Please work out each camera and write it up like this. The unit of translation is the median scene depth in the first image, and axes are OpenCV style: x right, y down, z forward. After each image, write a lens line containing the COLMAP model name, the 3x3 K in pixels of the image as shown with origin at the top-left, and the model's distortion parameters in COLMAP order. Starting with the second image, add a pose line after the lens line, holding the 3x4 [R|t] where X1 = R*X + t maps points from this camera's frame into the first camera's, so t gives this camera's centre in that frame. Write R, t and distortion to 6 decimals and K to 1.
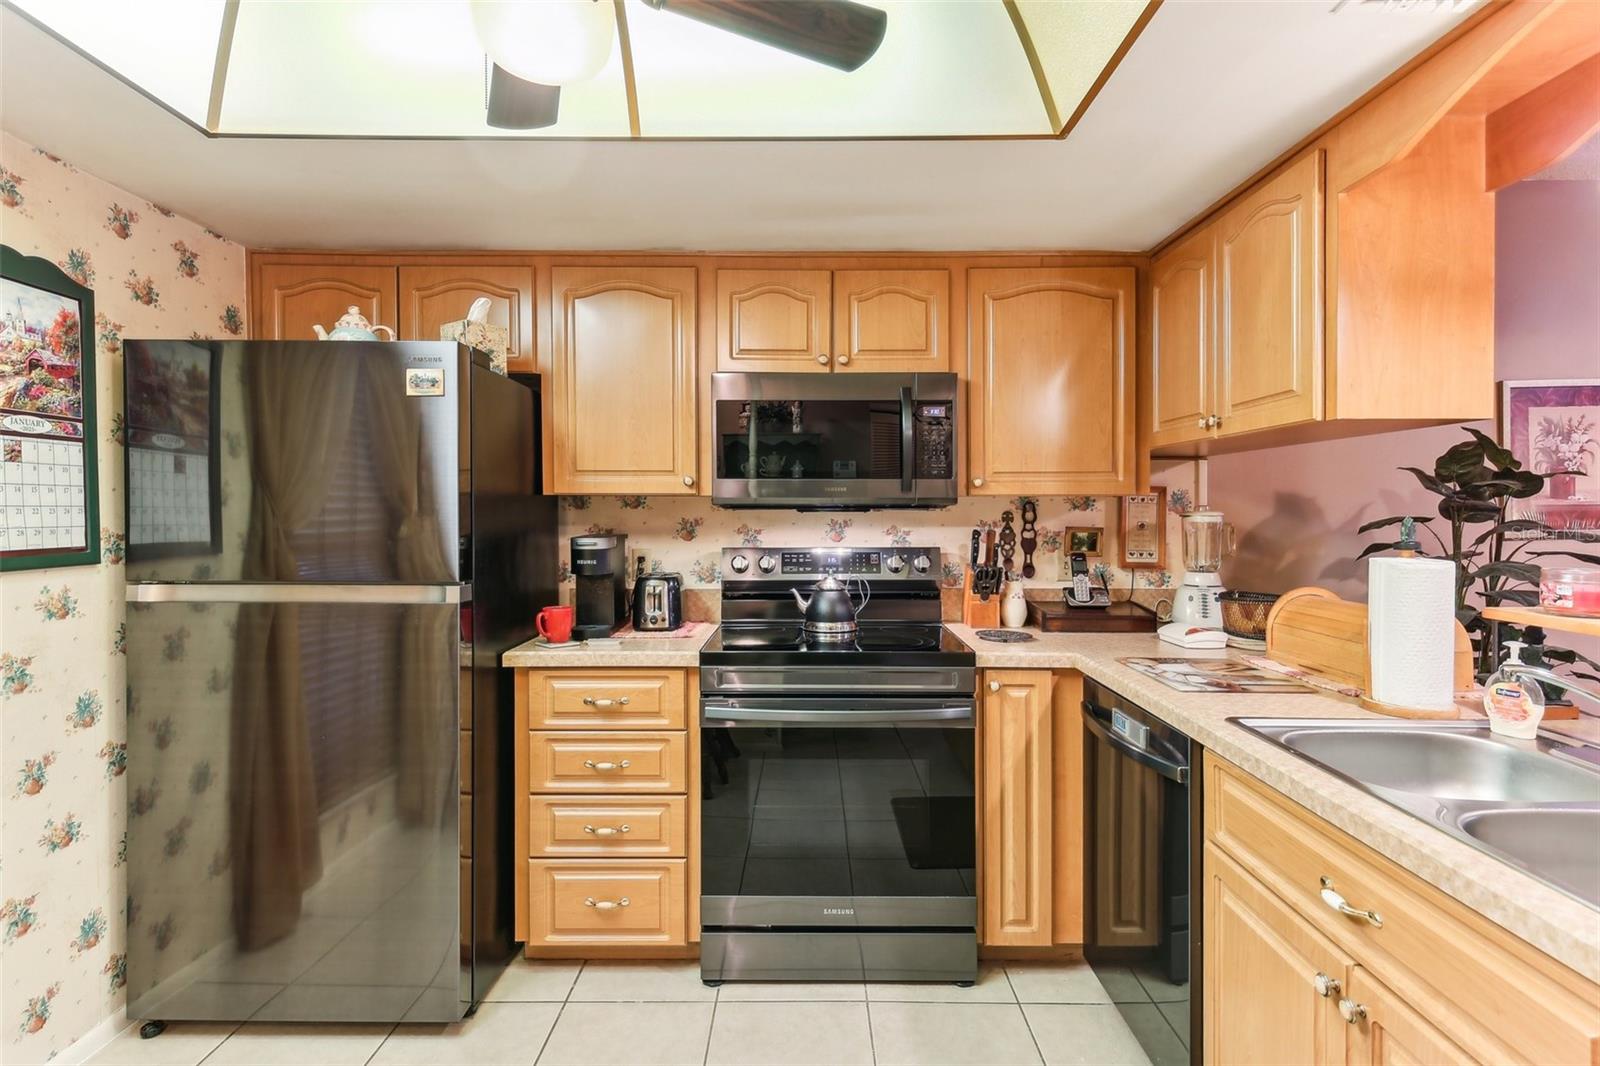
lens RADIAL K [[816.5, 0, 799.5], [0, 816.5, 520.6], [0, 0, 1]] dist [0.002584, 0.000280]
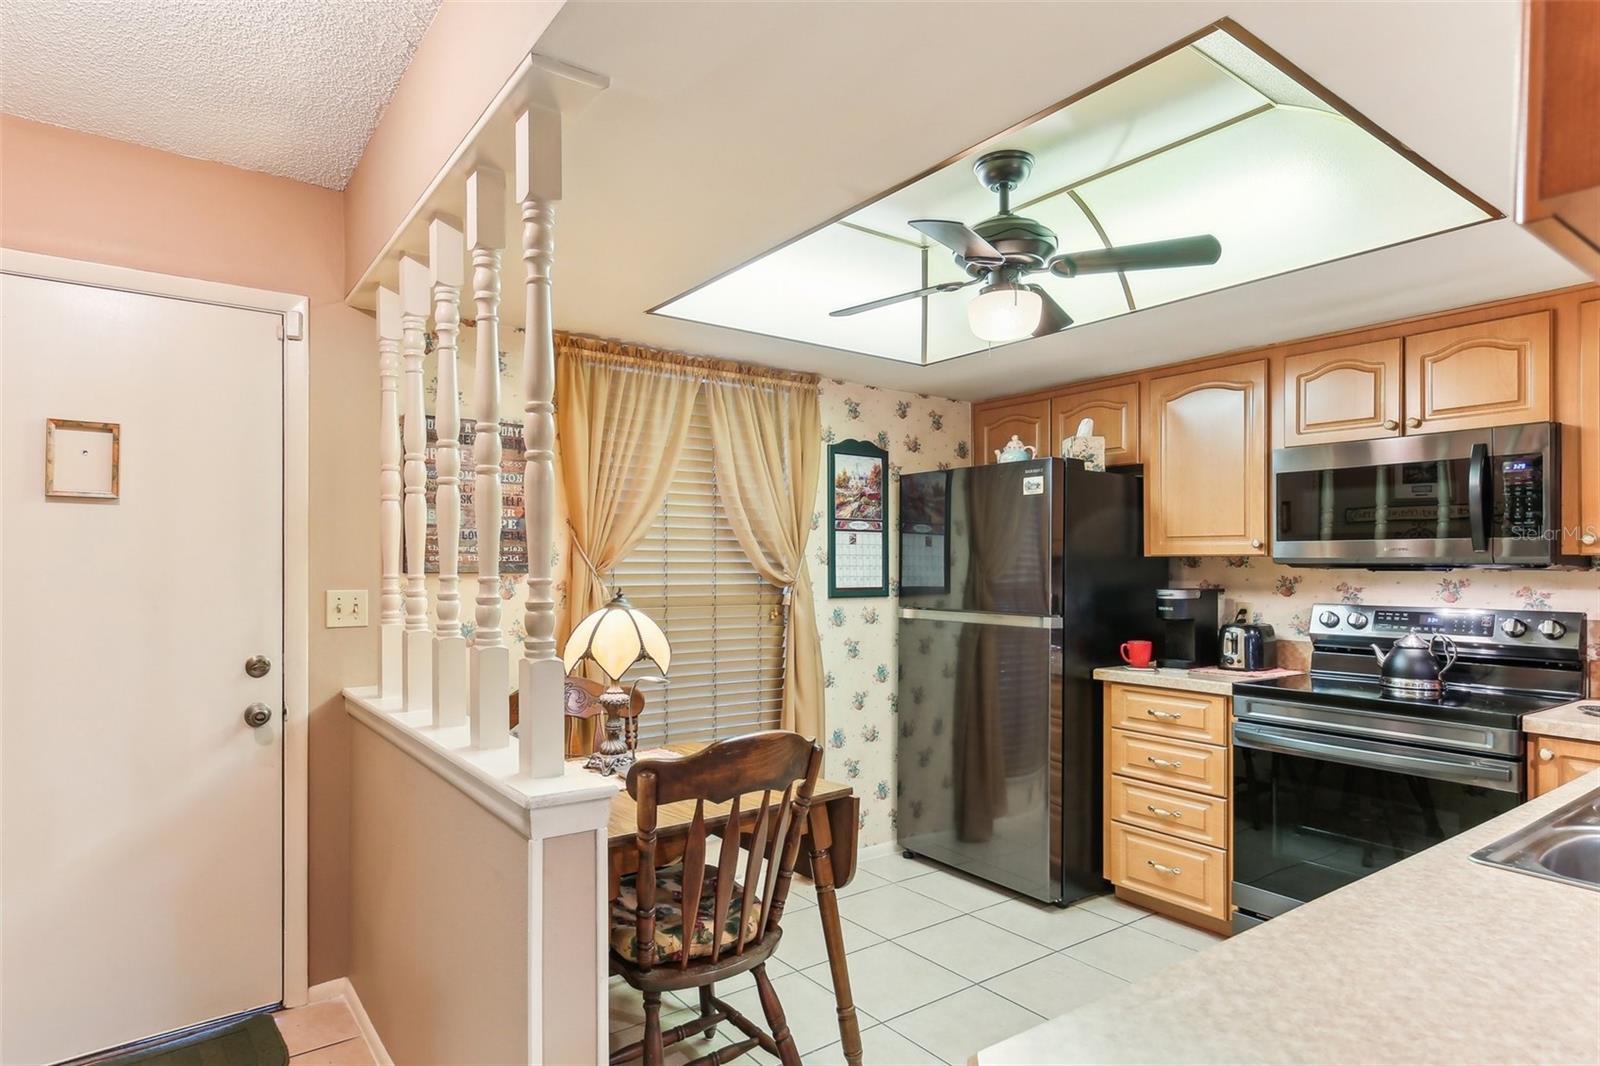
lens RADIAL K [[869.7, 0, 764.4], [0, 869.7, 568.7], [0, 0, 1]] dist [0.002003, 0.000282]
pose [[0.576259, 0.003139, -0.817261, 0.527222], [-0.012641, 0.999907, -0.005073, 0.002353], [0.817169, 0.013254, 0.576245, -0.330813]]
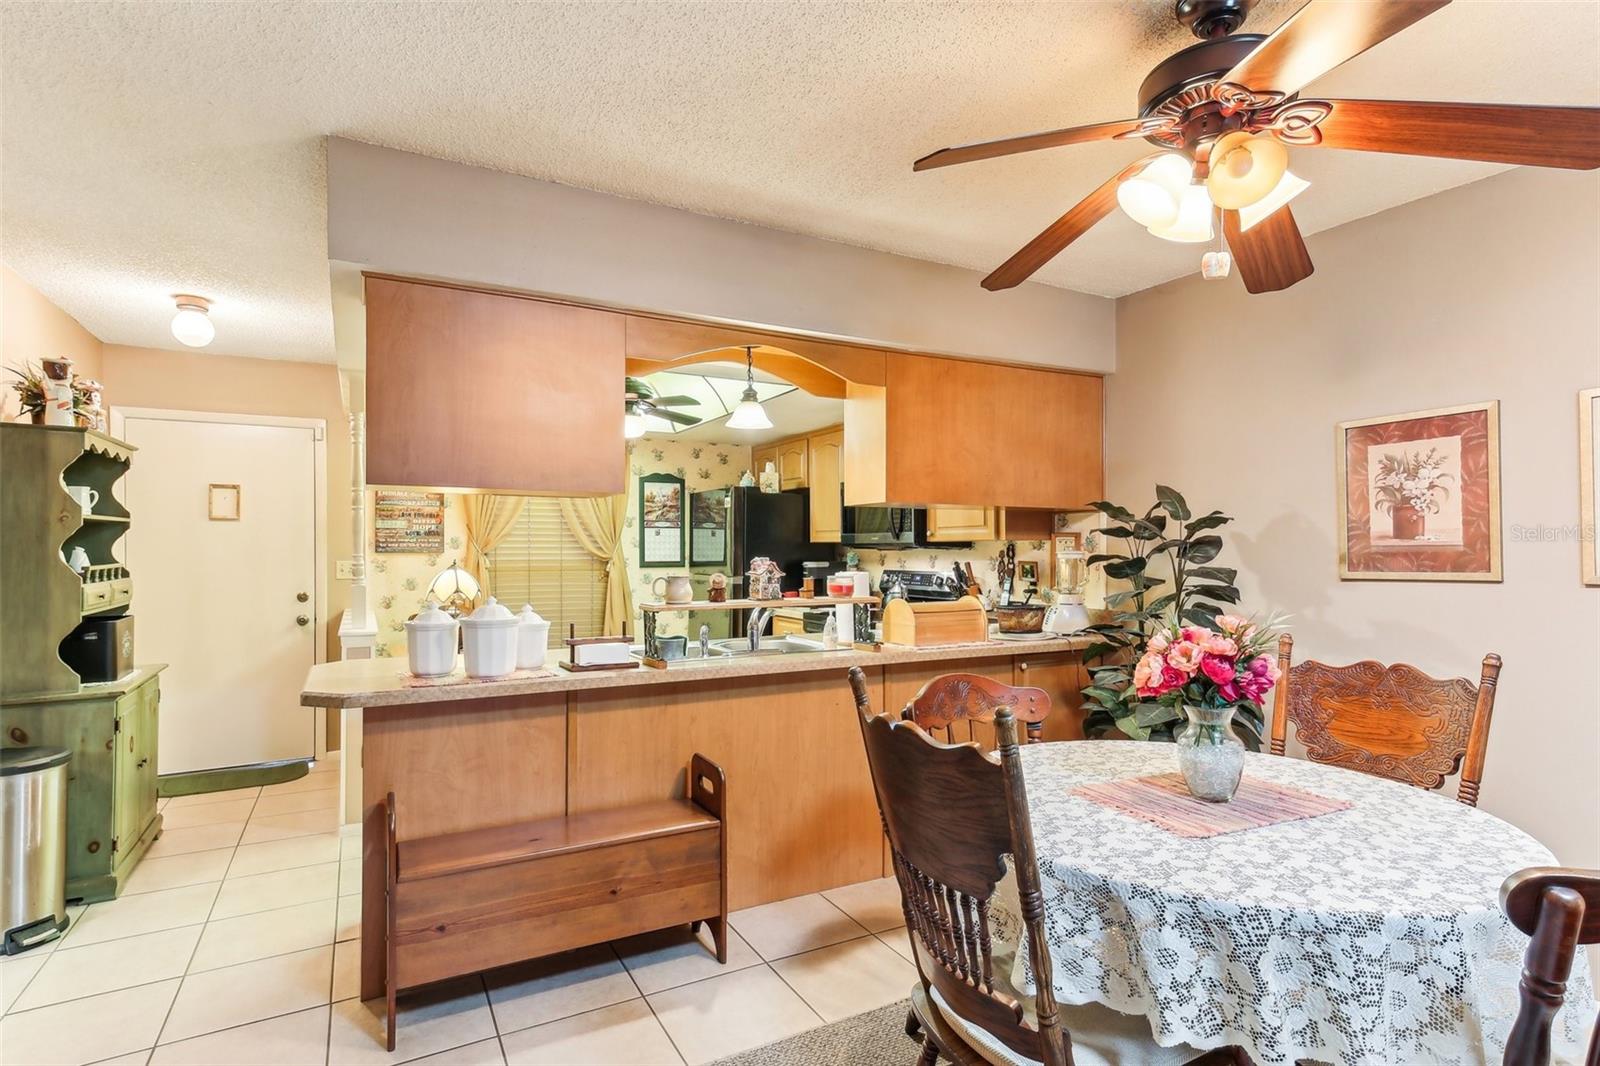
lens RADIAL K [[779.1, 0, 760.9], [0, 779.1, 550.0], [0, 0, 1]] dist [0.000255, -0.000042]
pose [[0.459162, 0.001859, -0.888351, 1.657171], [-0.011153, 0.999931, -0.003672, -0.002925], [0.888283, 0.011594, 0.459151, -0.089613]]
